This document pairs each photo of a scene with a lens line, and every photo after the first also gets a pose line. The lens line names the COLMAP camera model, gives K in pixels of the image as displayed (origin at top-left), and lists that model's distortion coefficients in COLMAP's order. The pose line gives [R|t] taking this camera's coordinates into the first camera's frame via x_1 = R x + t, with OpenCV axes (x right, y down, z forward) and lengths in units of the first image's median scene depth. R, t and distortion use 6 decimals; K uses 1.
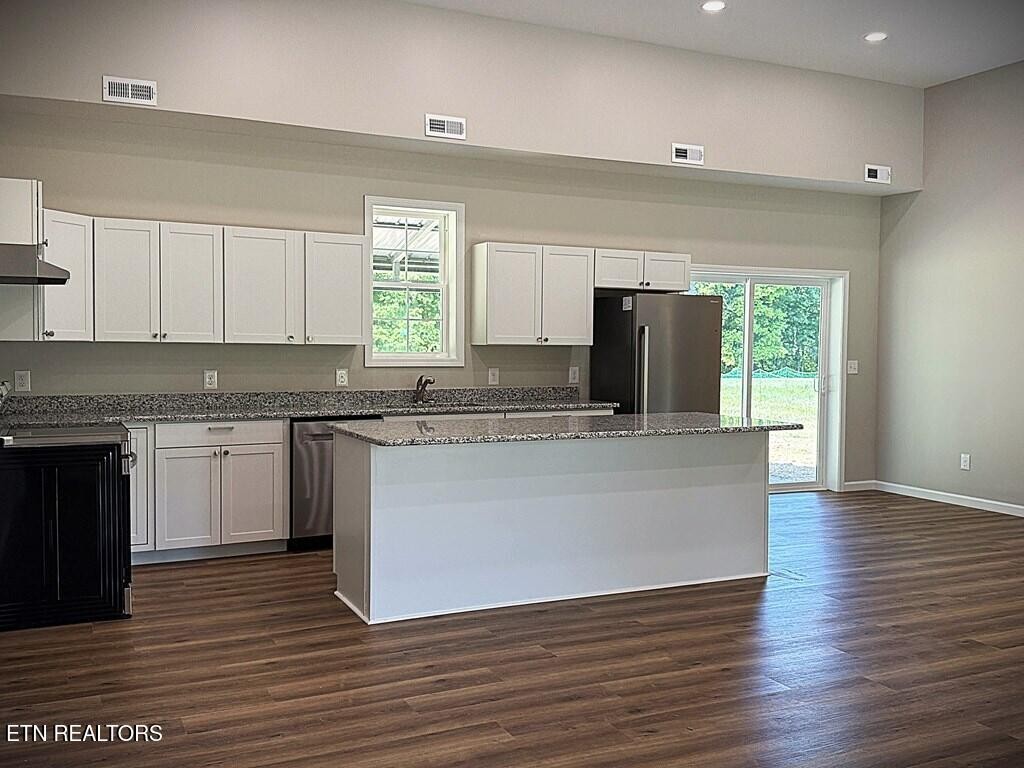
lens RADIAL K [[896.0, 0, 512.0], [0, 896.0, 384.0], [0, 0, 1]] dist [0.145517, -0.352892]
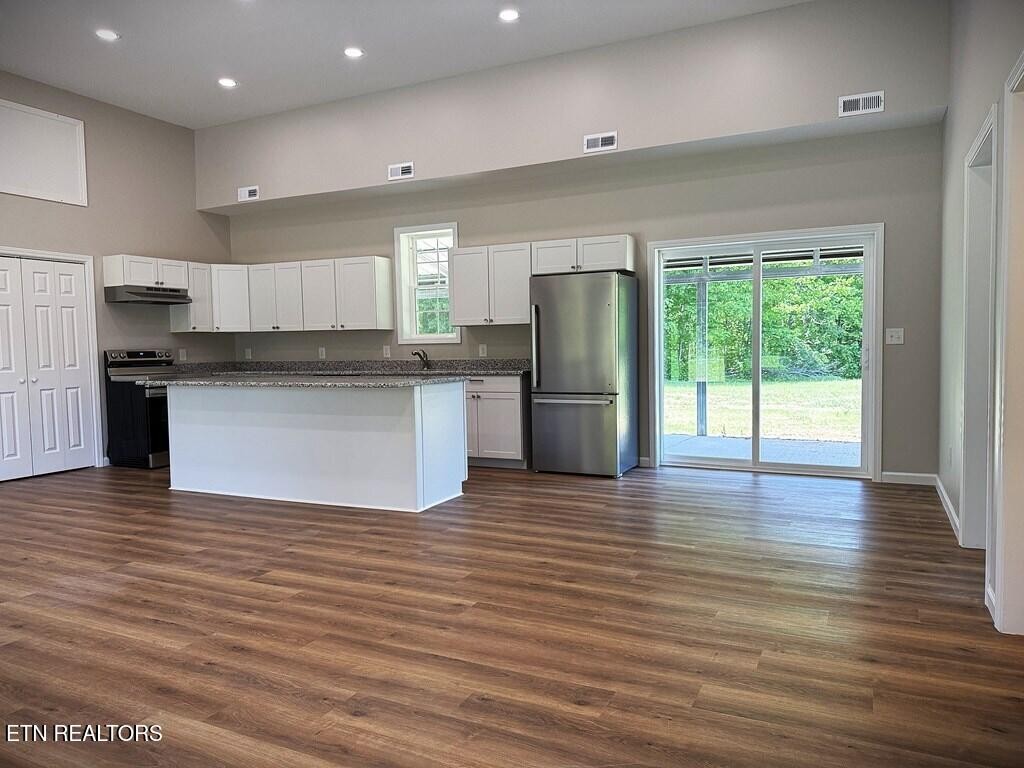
lens RADIAL K [[737.7, 0, 512.0], [0, 737.7, 384.0], [0, 0, 1]] dist [0.061773, -0.002327]
pose [[0.649860, 0.031935, -0.759383, 0.881324], [-0.000990, 0.999152, 0.041171, -0.003844], [0.760053, -0.026004, 0.649340, 0.366703]]
